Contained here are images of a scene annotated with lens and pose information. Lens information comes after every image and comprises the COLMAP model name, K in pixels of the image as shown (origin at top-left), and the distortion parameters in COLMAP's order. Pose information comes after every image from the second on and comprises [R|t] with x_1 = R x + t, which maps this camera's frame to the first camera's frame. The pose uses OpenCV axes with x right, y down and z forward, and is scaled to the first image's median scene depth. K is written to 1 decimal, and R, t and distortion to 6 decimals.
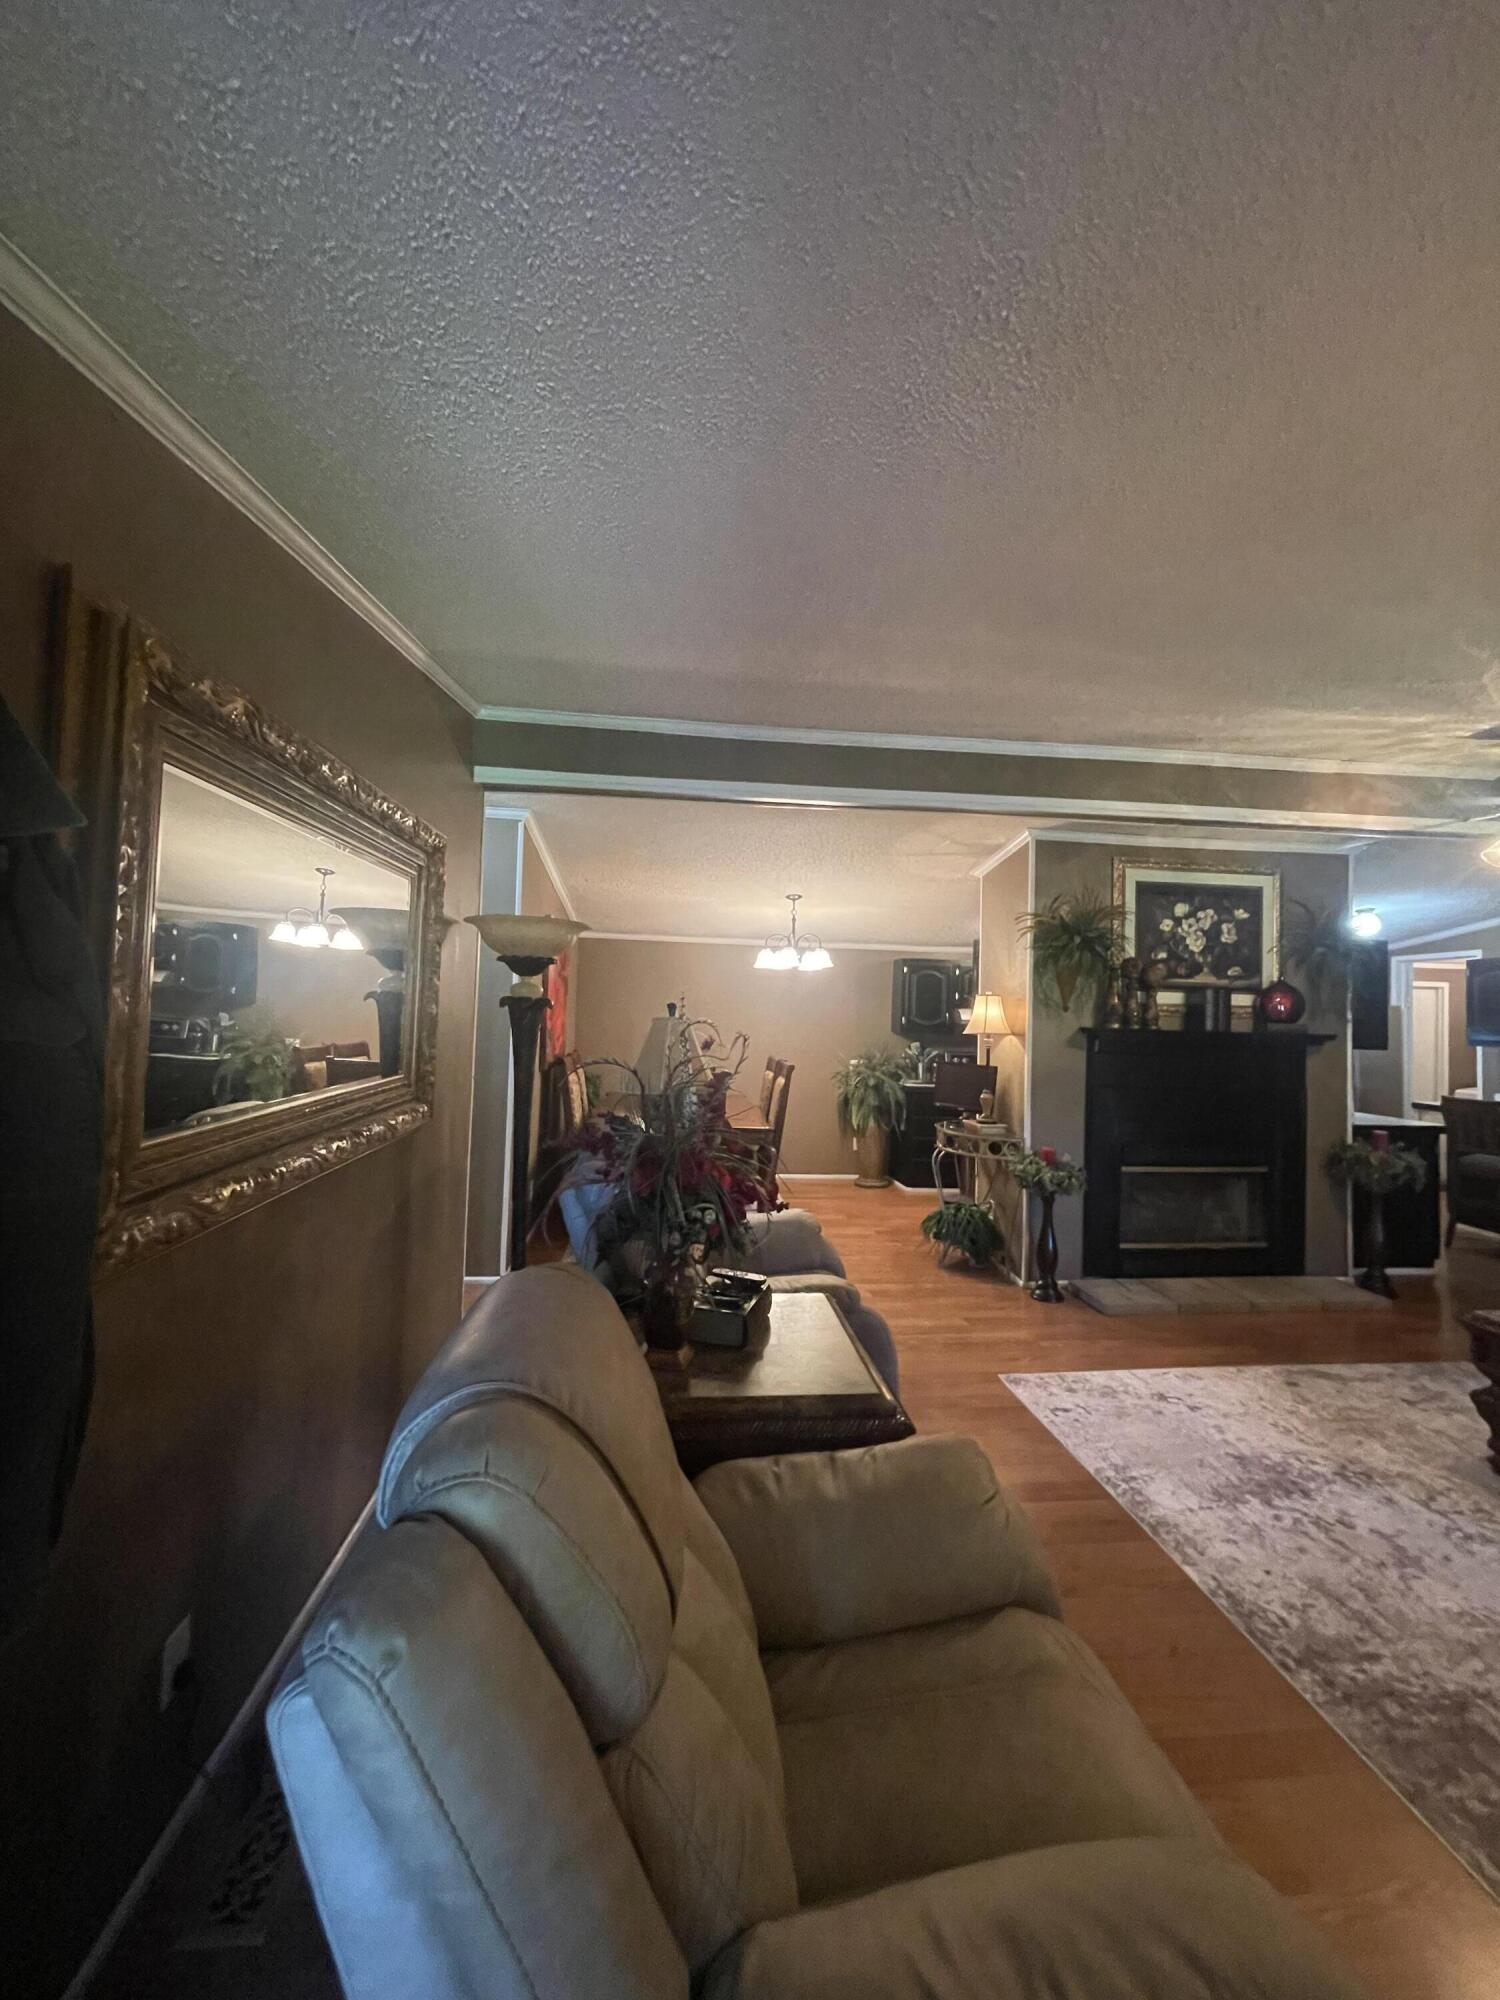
lens RADIAL K [[810.5, 0, 744.8], [0, 810.5, 997.9], [0, 0, 1]] dist [-0.001183, 0.001768]
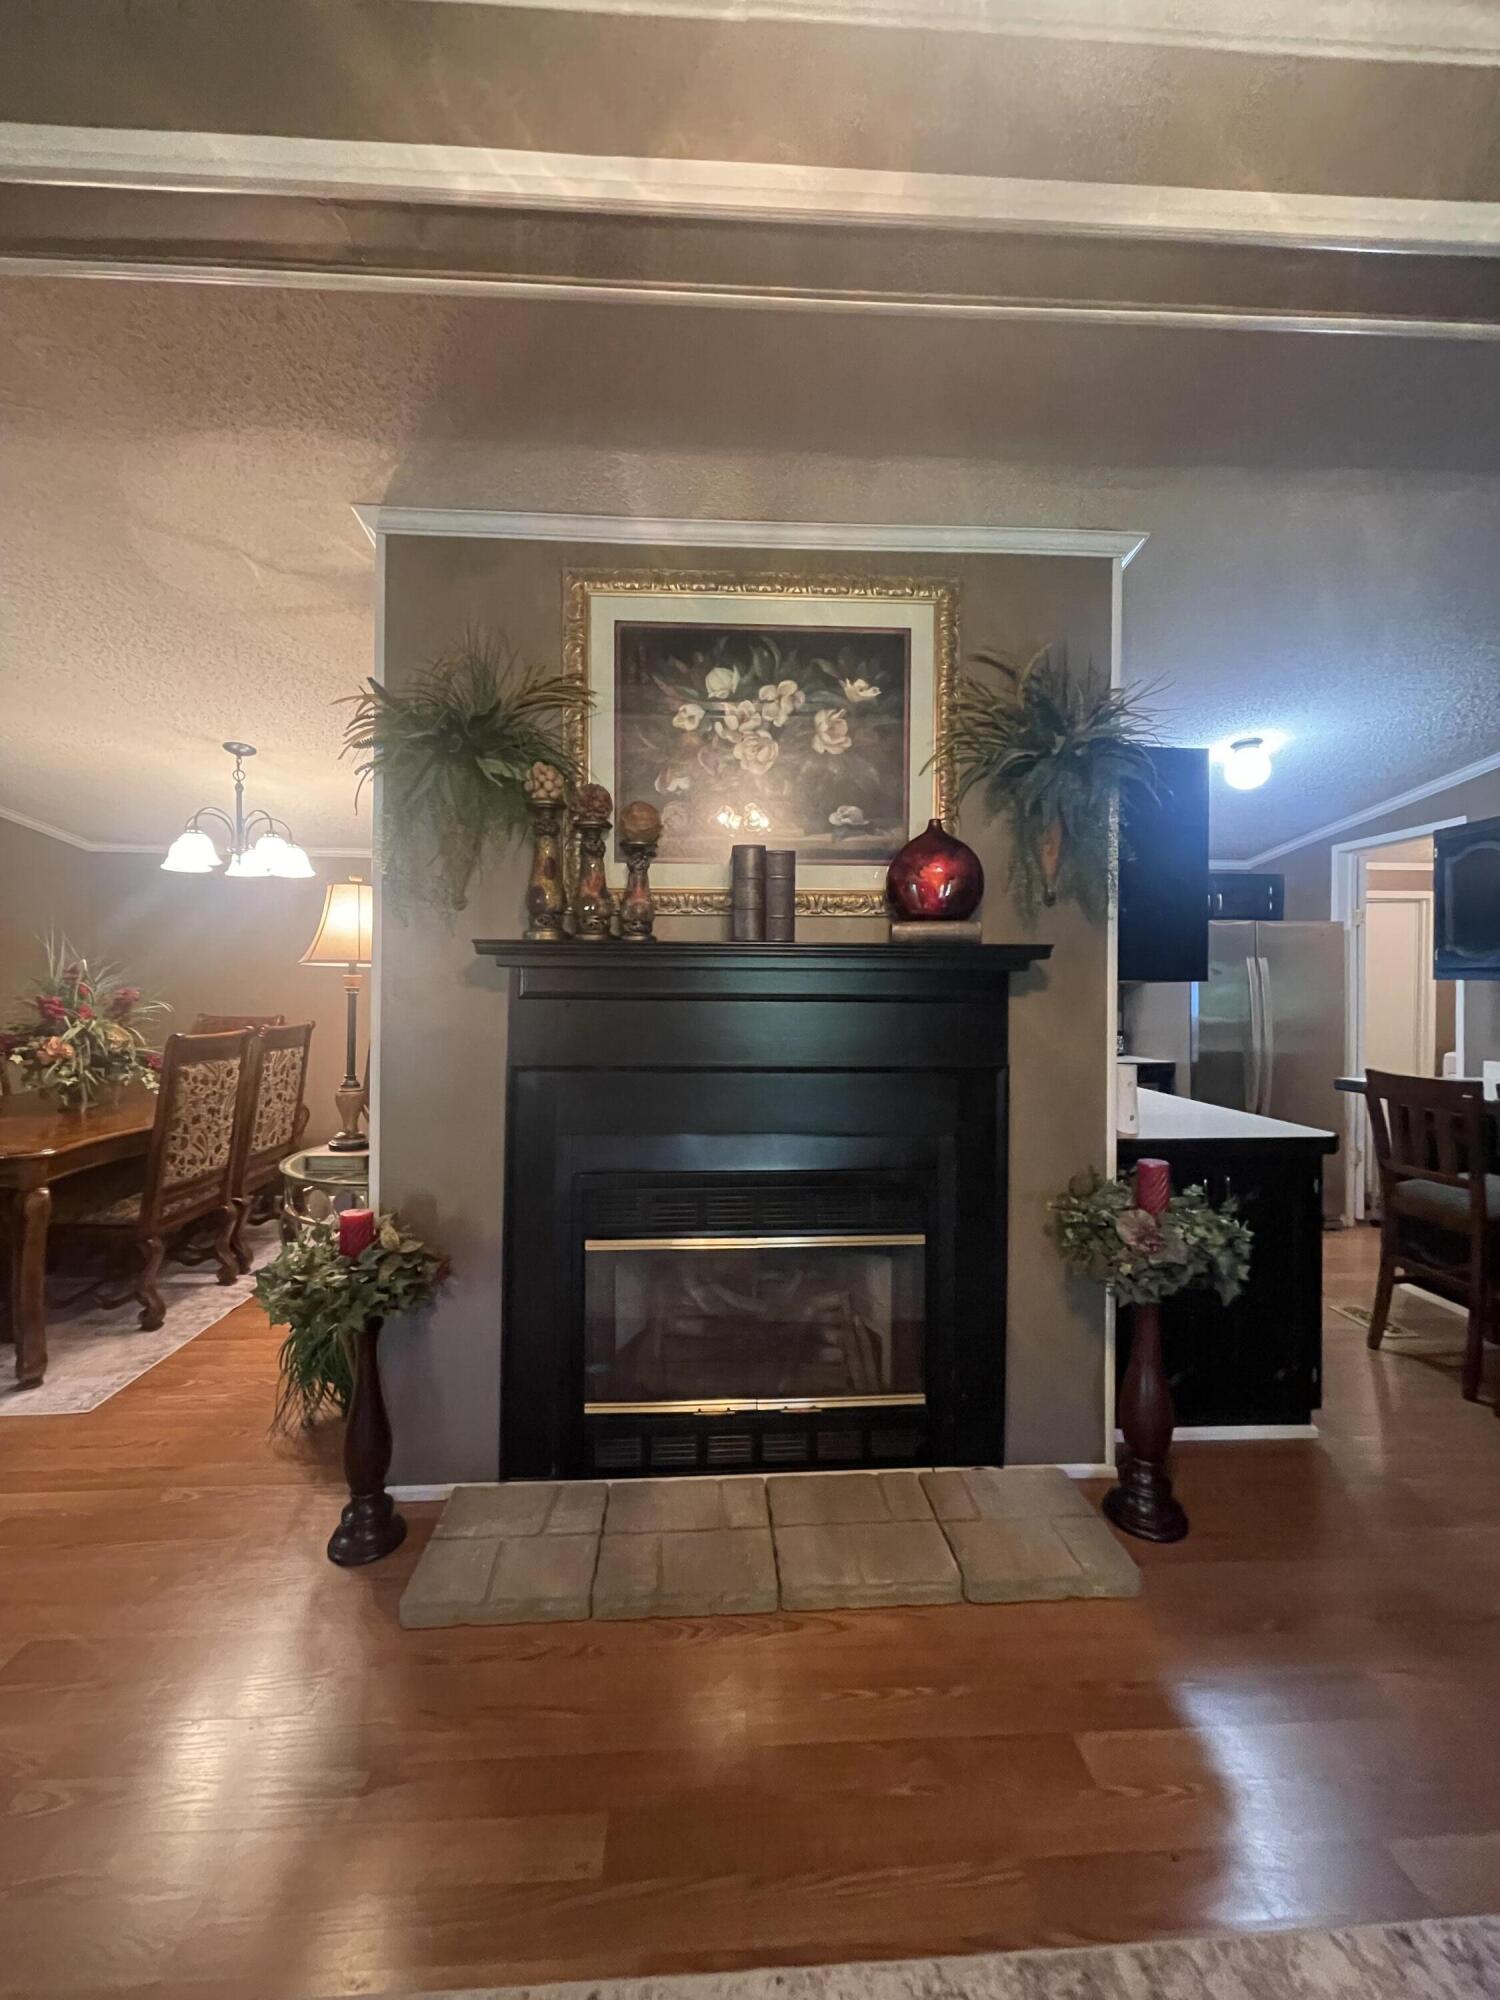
lens RADIAL K [[810.5, 0, 739.3], [0, 810.5, 988.1], [0, 0, 1]] dist [-0.001183, 0.001768]
pose [[0.998670, -0.020404, -0.047346, 0.610136], [0.021598, 0.999458, 0.024847, 0.057844], [0.046813, -0.025836, 0.998569, 0.575503]]
